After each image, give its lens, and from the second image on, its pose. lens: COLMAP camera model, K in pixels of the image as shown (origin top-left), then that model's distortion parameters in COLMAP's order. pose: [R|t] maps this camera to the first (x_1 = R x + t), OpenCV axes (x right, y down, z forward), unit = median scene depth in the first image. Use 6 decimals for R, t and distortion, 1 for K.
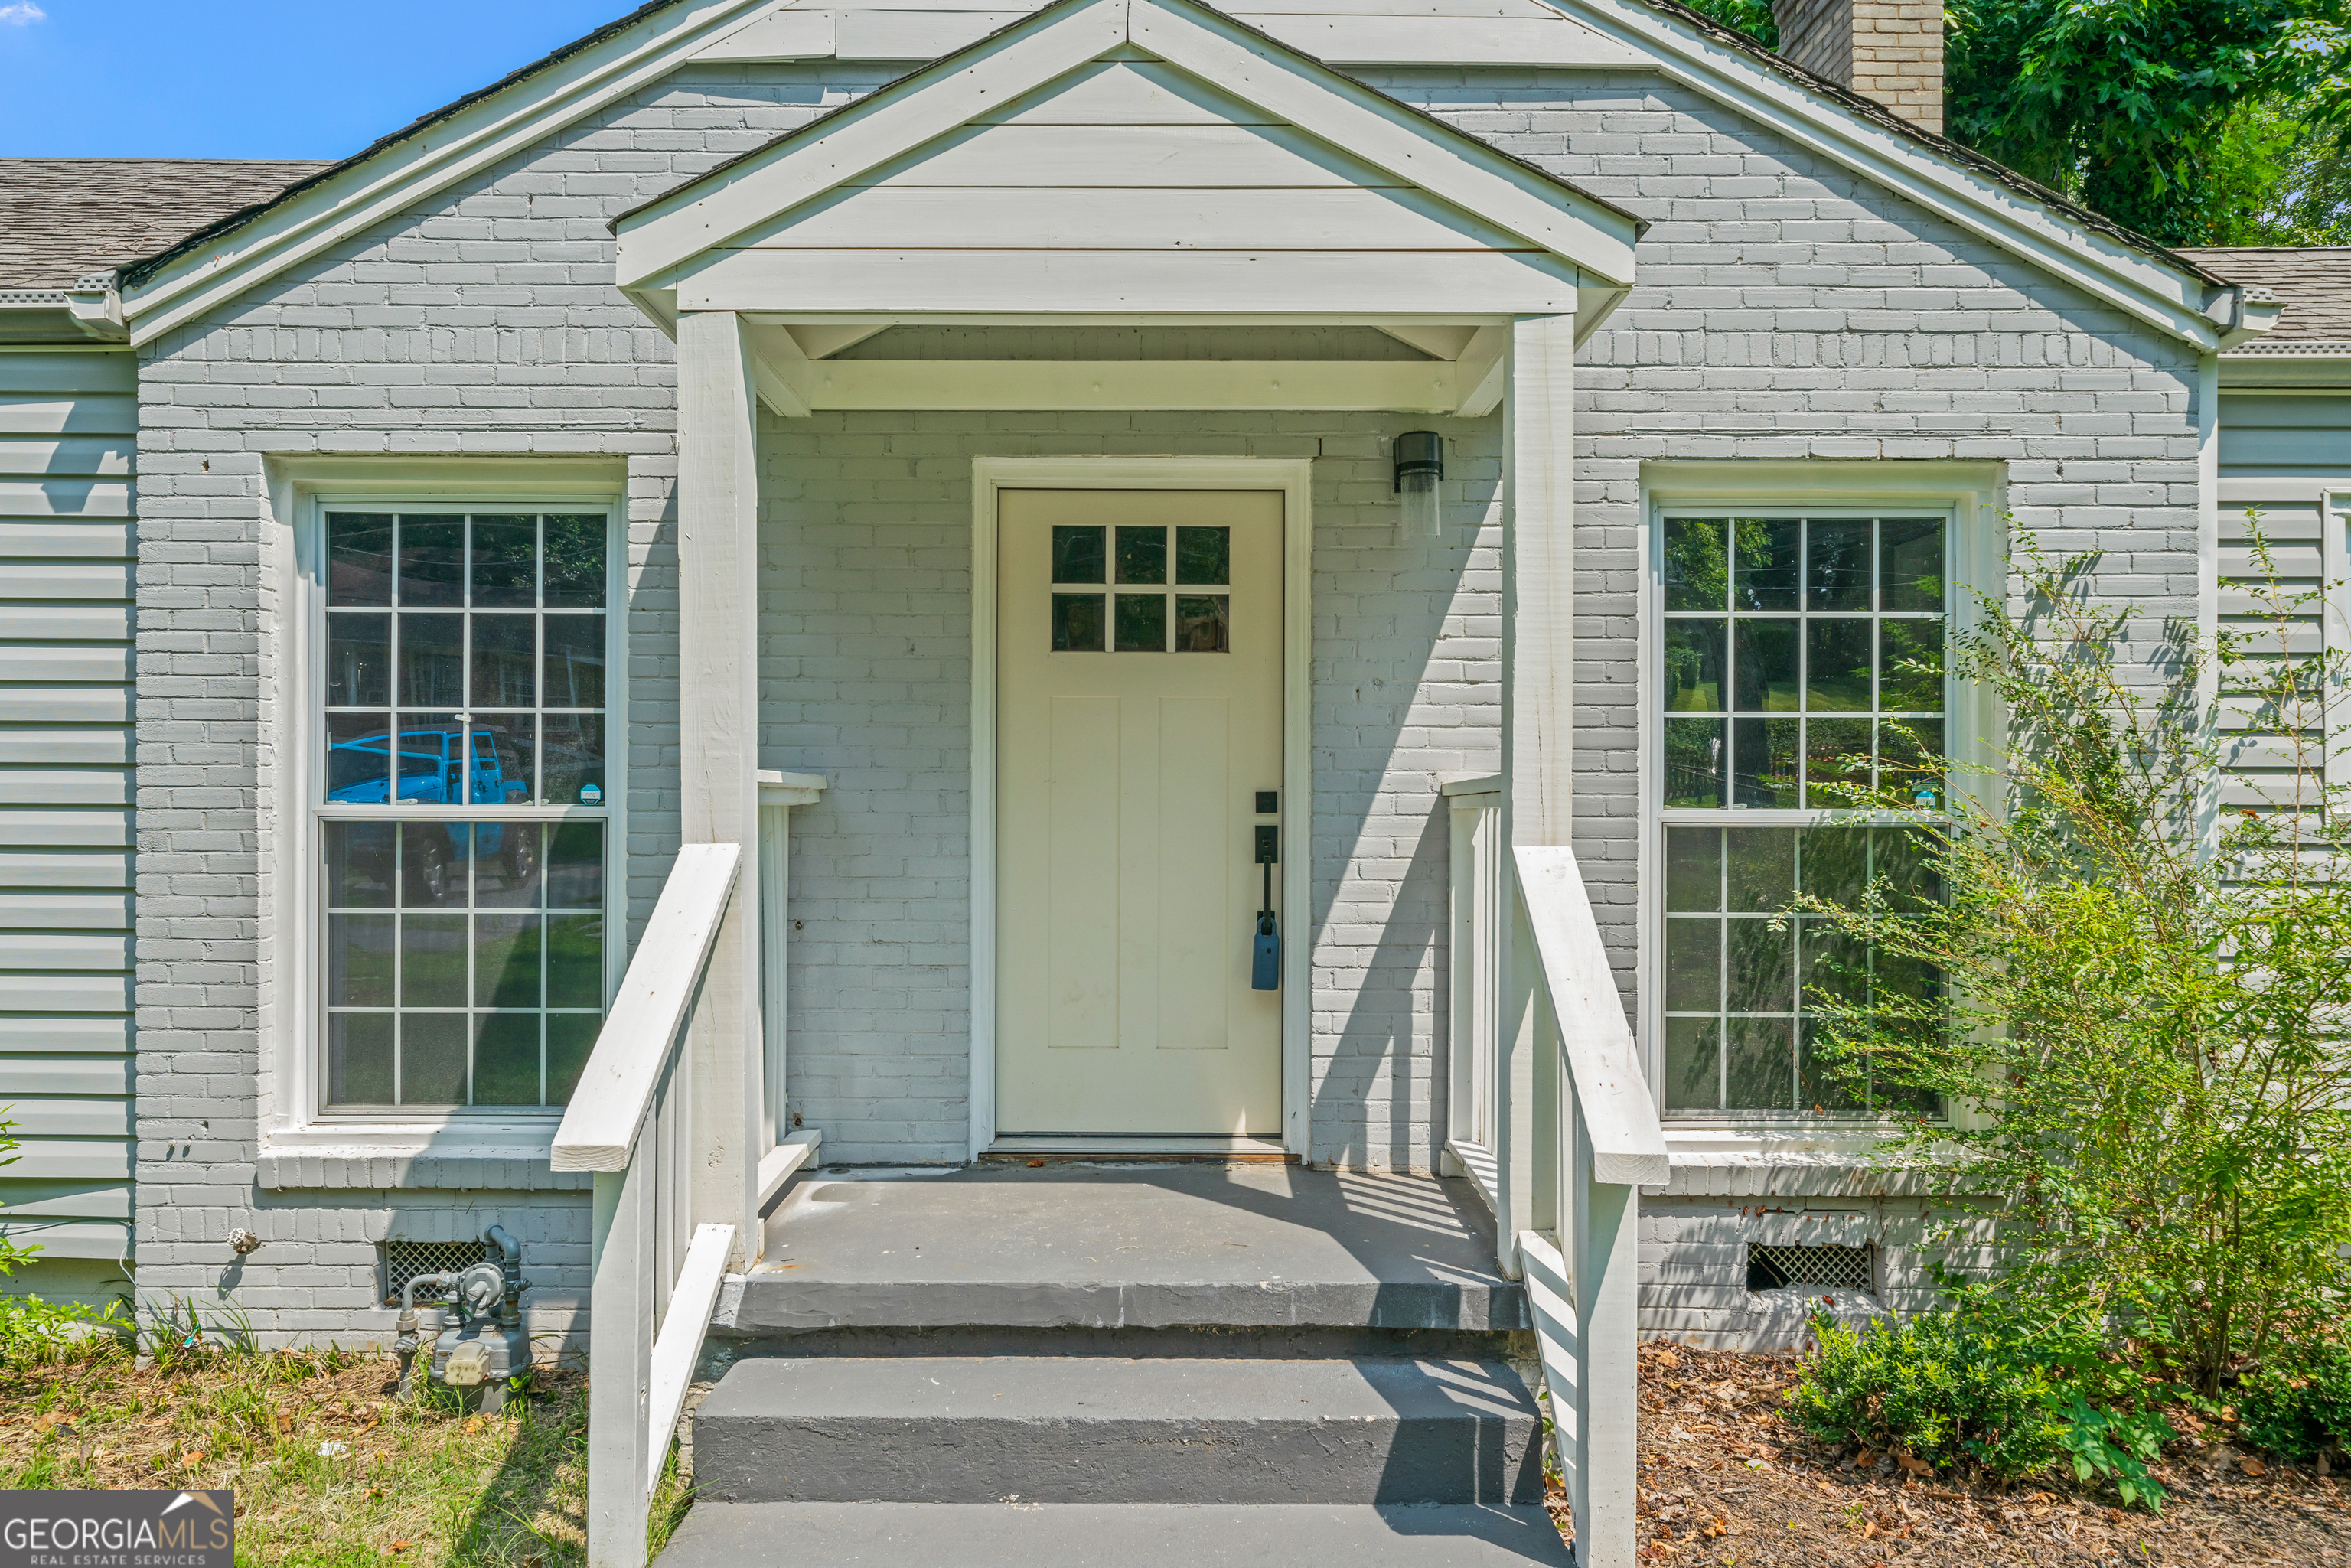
lens RADIAL K [[1636.1, 0, 1173.4], [0, 1636.1, 792.8], [0, 0, 1]] dist [-0.000414, 0.001264]
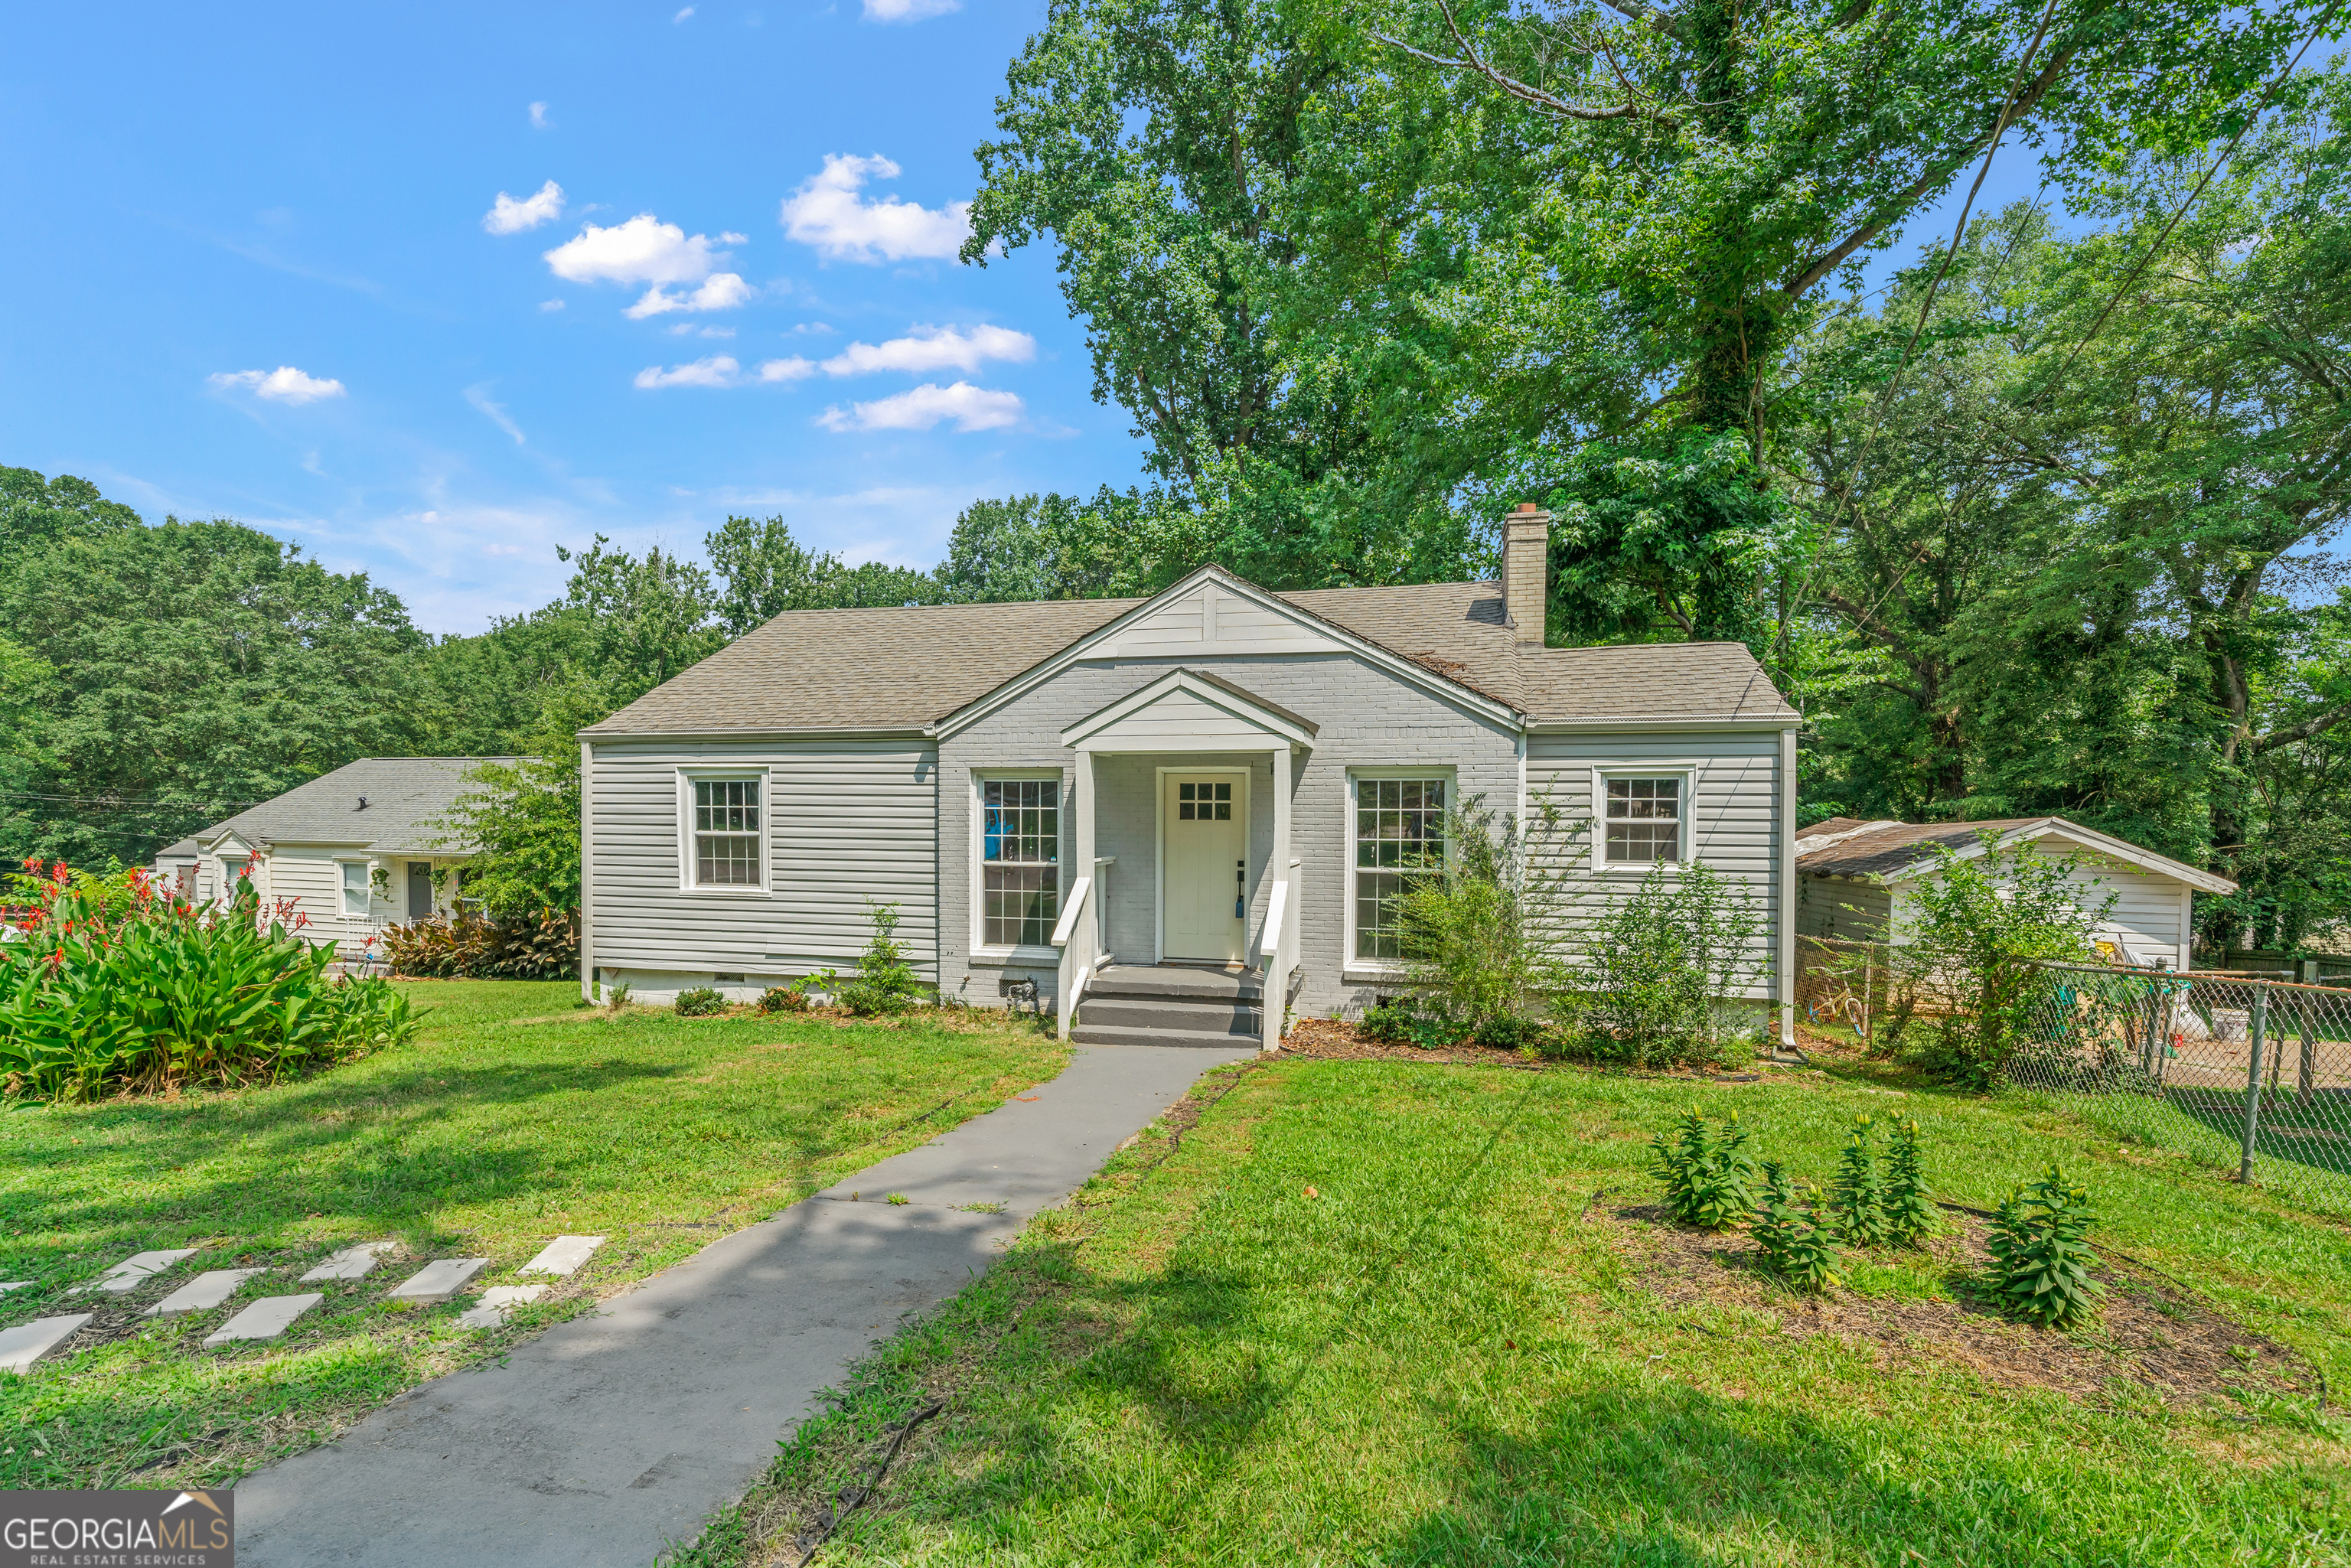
lens RADIAL K [[1111.3, 0, 1136.9], [0, 1111.3, 849.5], [0, 0, 1]] dist [0.000018, 0.000477]
pose [[0.970202, 0.009676, -0.242104, 0.425770], [-0.000744, 0.999317, 0.036956, -0.114455], [0.242296, -0.035675, 0.969546, -1.364318]]
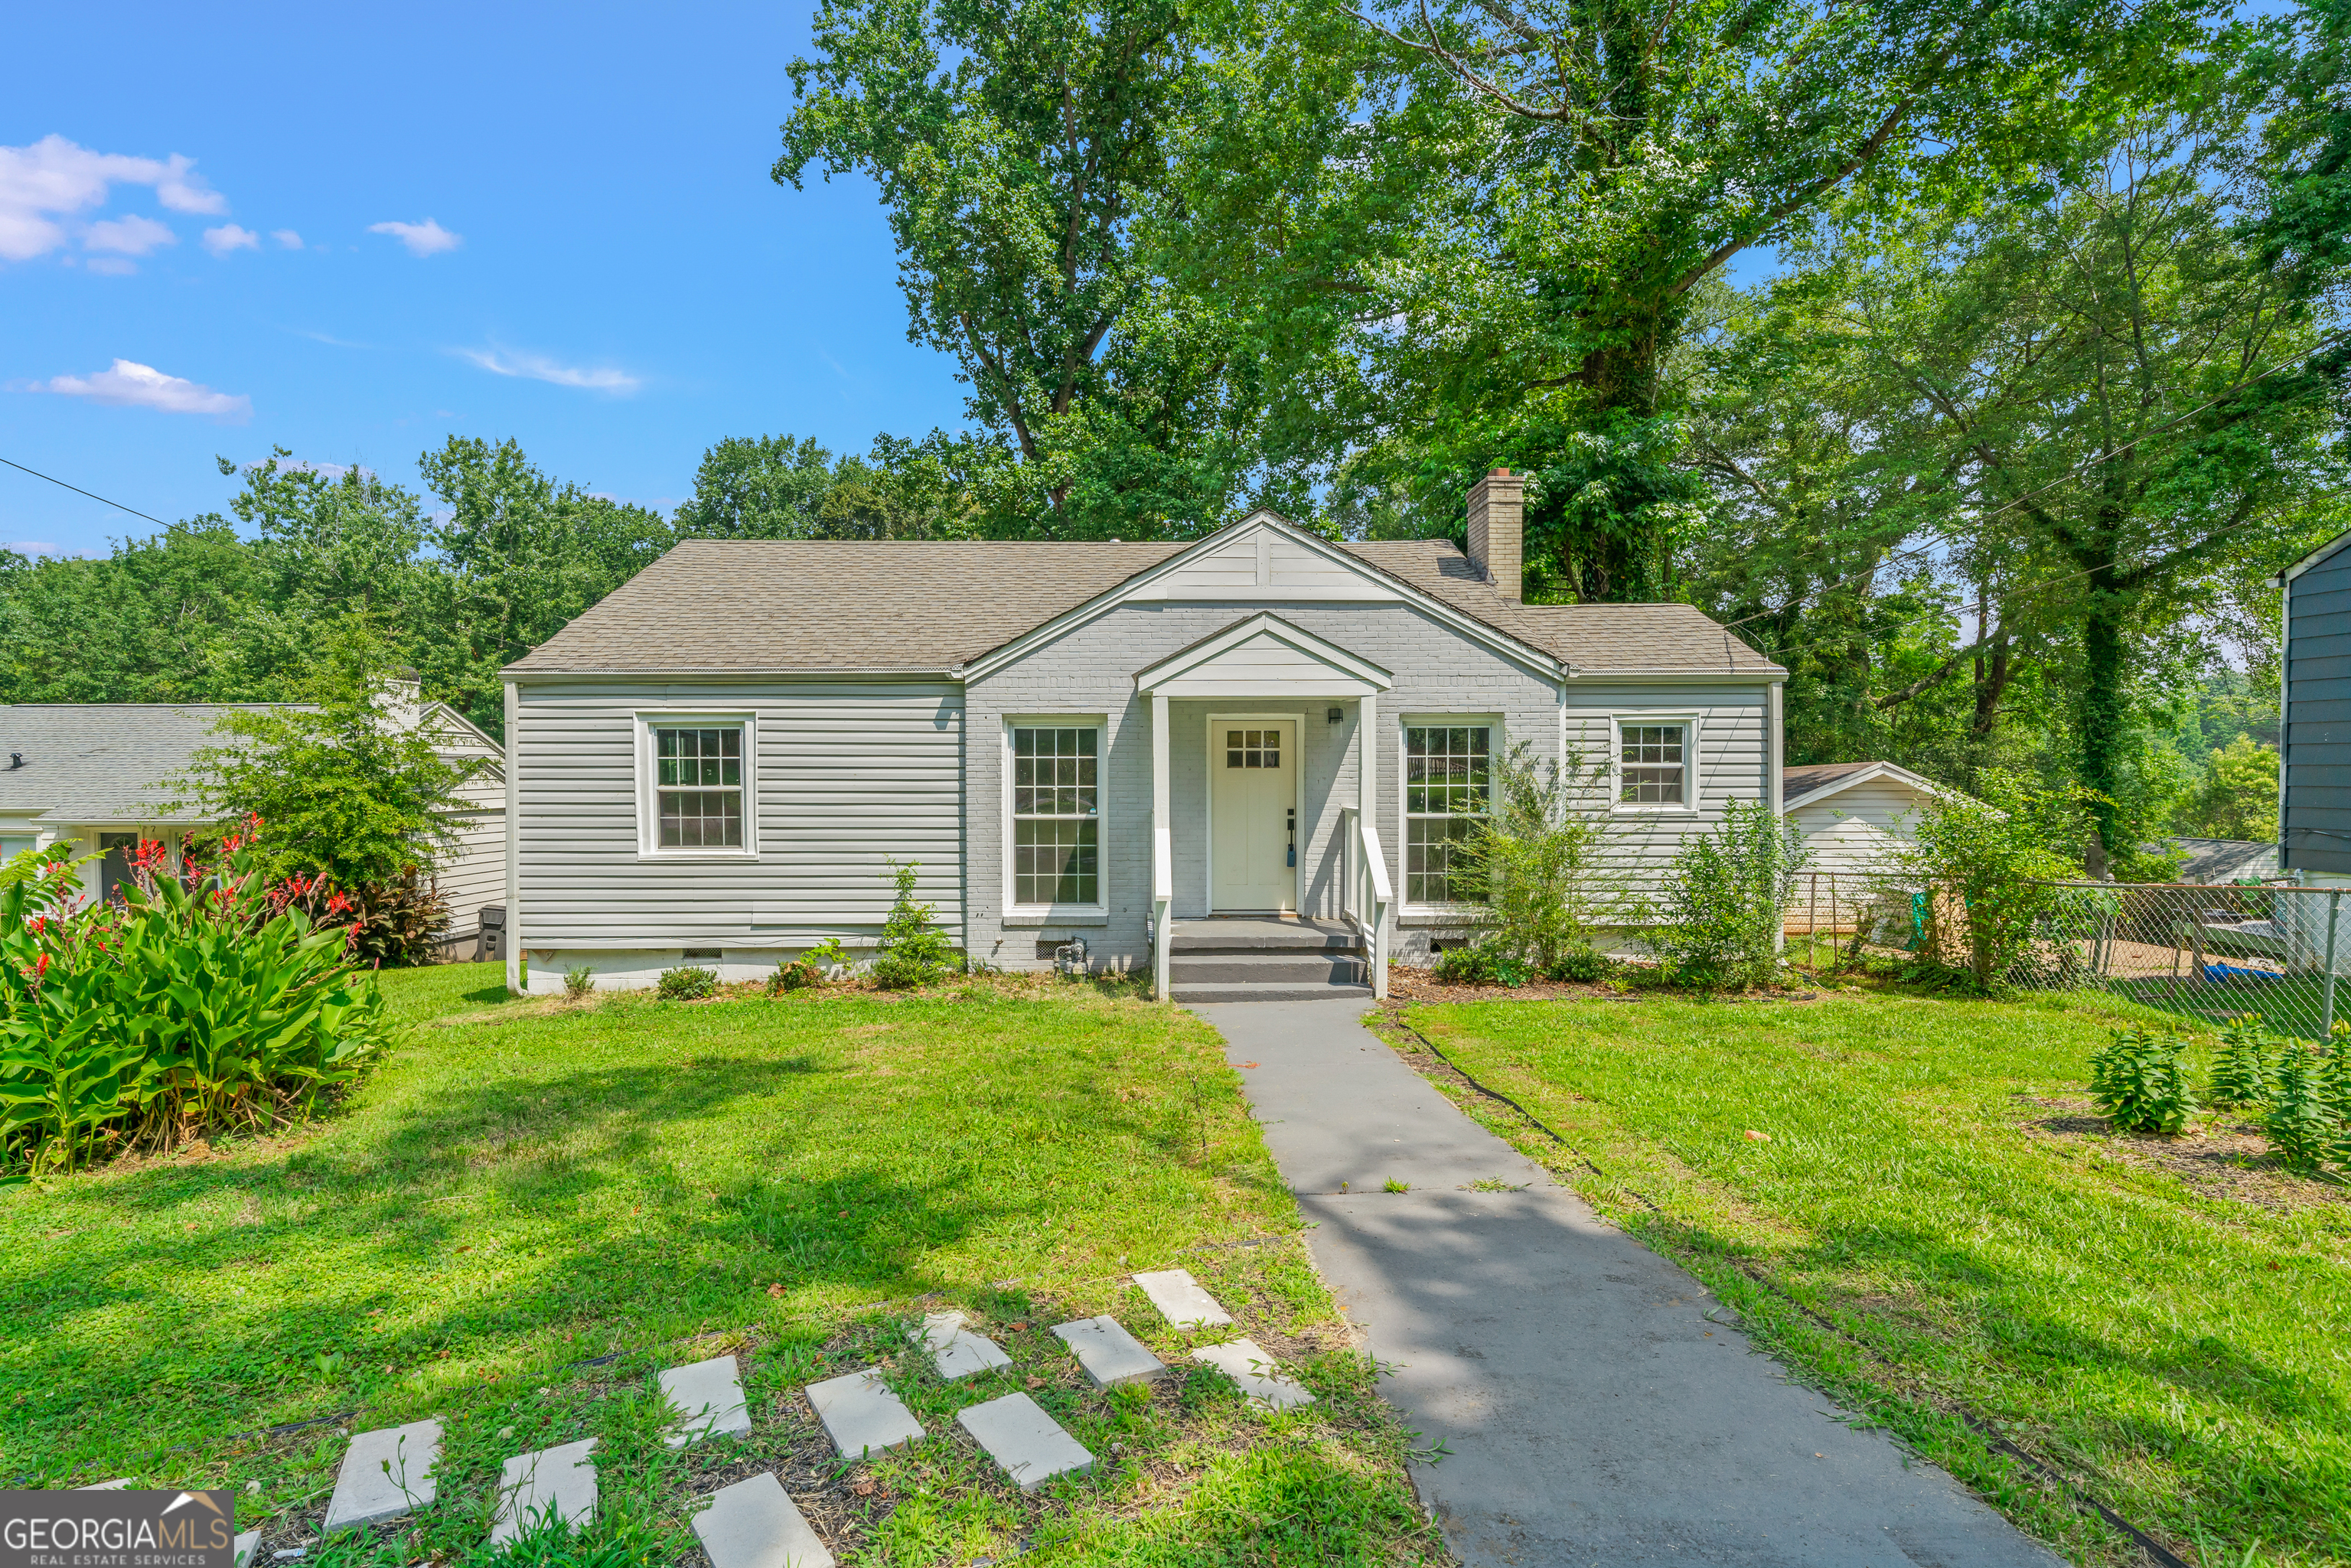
lens RADIAL K [[1099.5, 0, 1168.2], [0, 1099.5, 790.4], [0, 0, 1]] dist [-0.000862, -0.000014]
pose [[0.999899, -0.006247, 0.012793, -0.235140], [0.005916, 0.999651, 0.025749, -0.103110], [-0.012949, -0.025671, 0.999587, -1.326805]]
